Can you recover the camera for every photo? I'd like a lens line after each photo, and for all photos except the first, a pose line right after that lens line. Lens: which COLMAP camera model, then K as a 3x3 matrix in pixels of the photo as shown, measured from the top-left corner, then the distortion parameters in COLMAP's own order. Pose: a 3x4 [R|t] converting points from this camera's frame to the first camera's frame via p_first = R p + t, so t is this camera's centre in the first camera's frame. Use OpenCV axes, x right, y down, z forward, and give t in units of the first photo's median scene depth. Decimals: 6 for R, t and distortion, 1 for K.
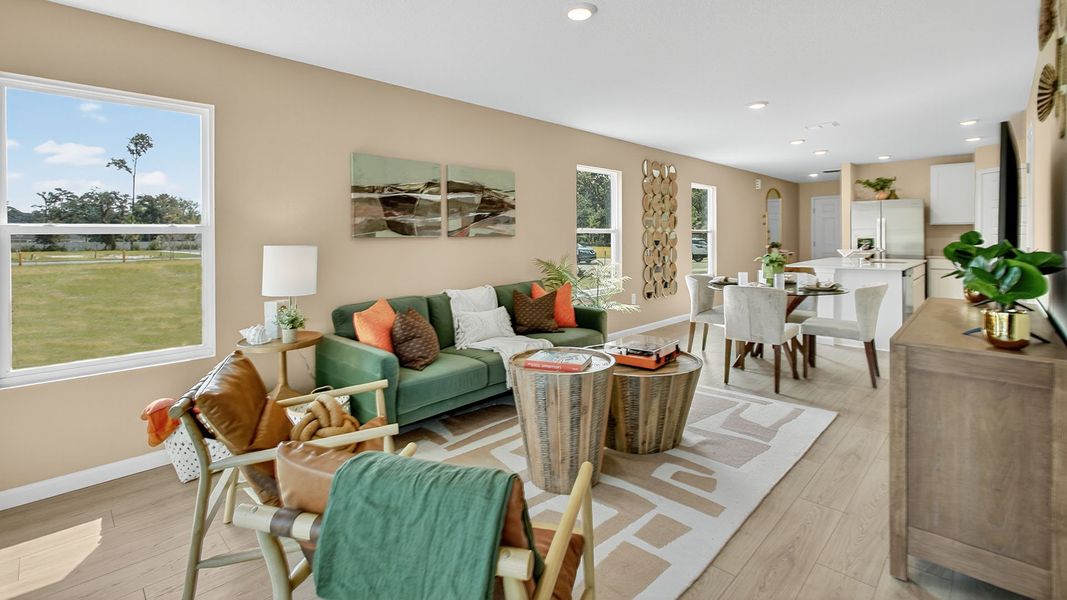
lens RADIAL K [[478.2, 0, 535.6], [0, 478.2, 237.1], [0, 0, 1]] dist [0.000328, 0.000095]
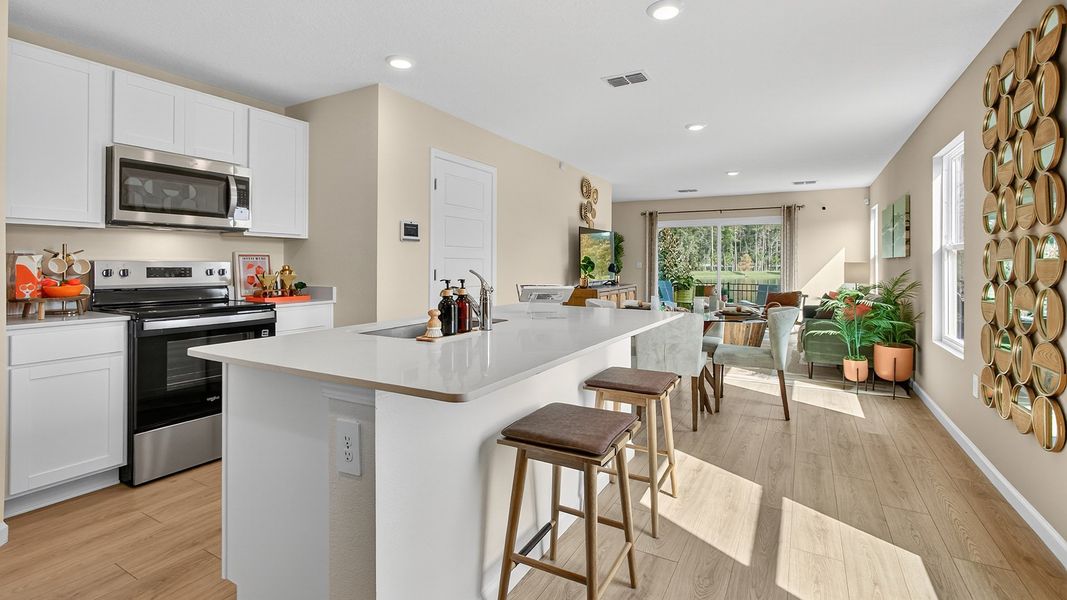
lens RADIAL K [[478.5, 0, 533.7], [0, 478.5, 262.8], [0, 0, 1]] dist [-0.002709, -0.000212]
pose [[-0.967980, 0.003785, -0.251000, 1.165860], [0.002762, 0.999986, 0.004426, 0.006696], [0.251014, 0.003591, -0.967977, 2.106634]]
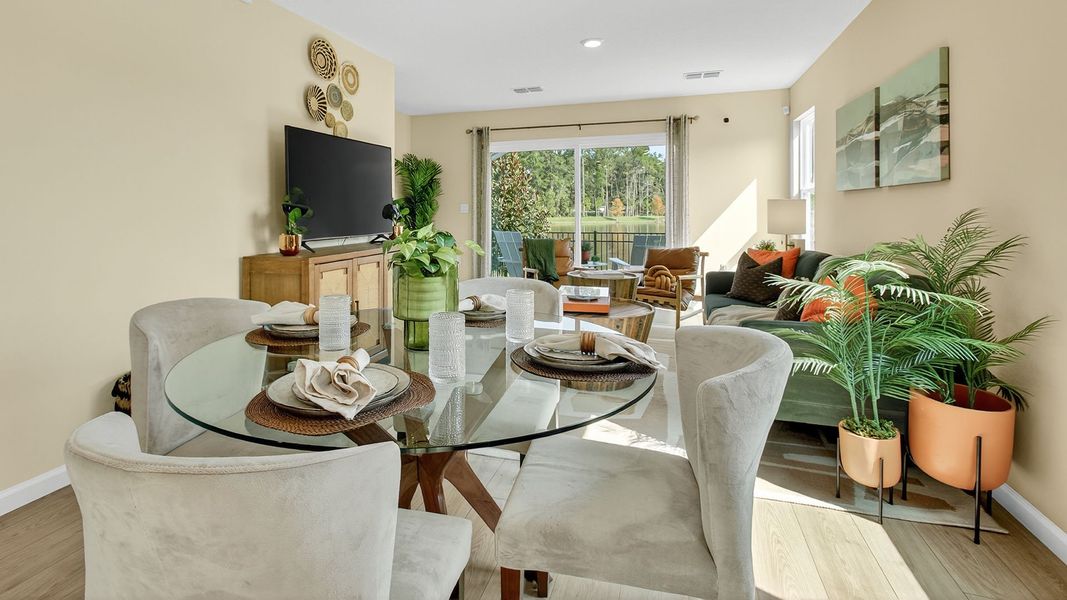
lens RADIAL K [[522.6, 0, 481.7], [0, 522.6, 208.2], [0, 0, 1]] dist [-0.000509, -0.000170]
pose [[-0.914120, 0.007928, -0.405367, 0.689480], [0.006959, 0.999968, 0.003864, 0.024490], [0.405385, 0.000711, -0.914146, 1.513743]]
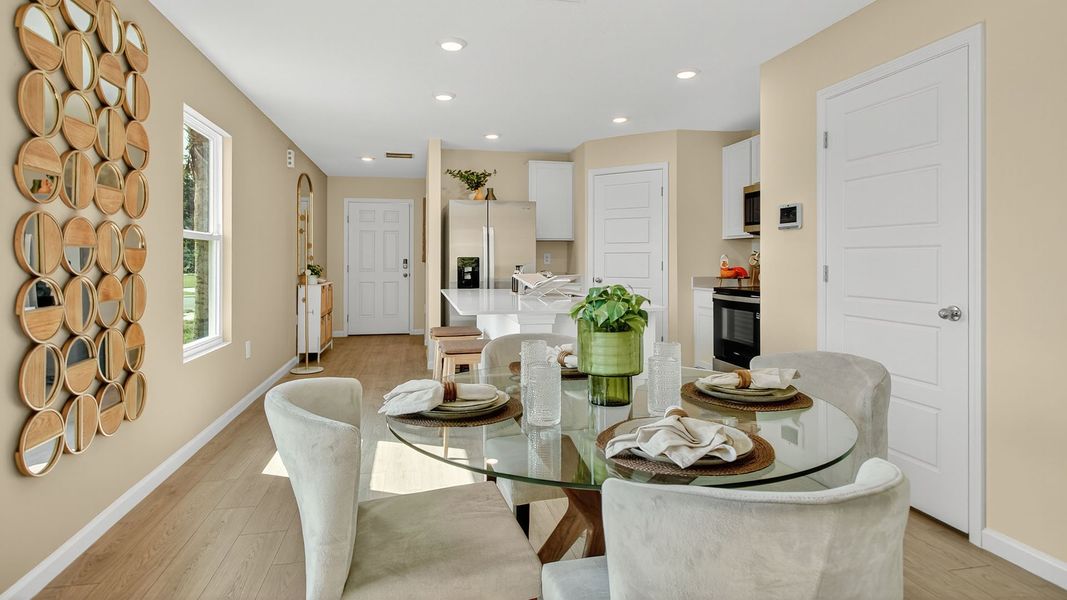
lens RADIAL K [[561.2, 0, 528.0], [0, 561.2, 261.0], [0, 0, 1]] dist [0.000062, 0.000063]
pose [[0.562646, 0.009539, 0.826643, 0.214026], [-0.001751, 0.999945, -0.010347, 0.027587], [-0.826696, 0.004374, 0.562631, 0.984843]]
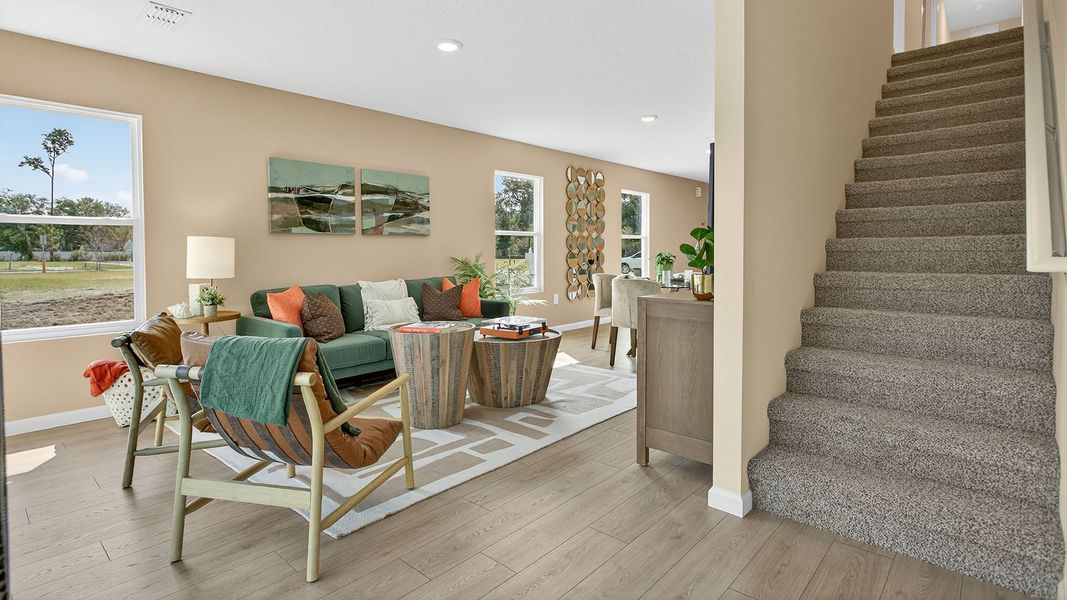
lens RADIAL K [[526.4, 0, 531.9], [0, 526.4, 261.8], [0, 0, 1]] dist [-0.001778, -0.000057]
pose [[0.999151, 0.004676, 0.040920, 0.164521], [-0.005597, 0.999733, 0.022430, 0.034437], [-0.040804, -0.022640, 0.998911, -0.240424]]
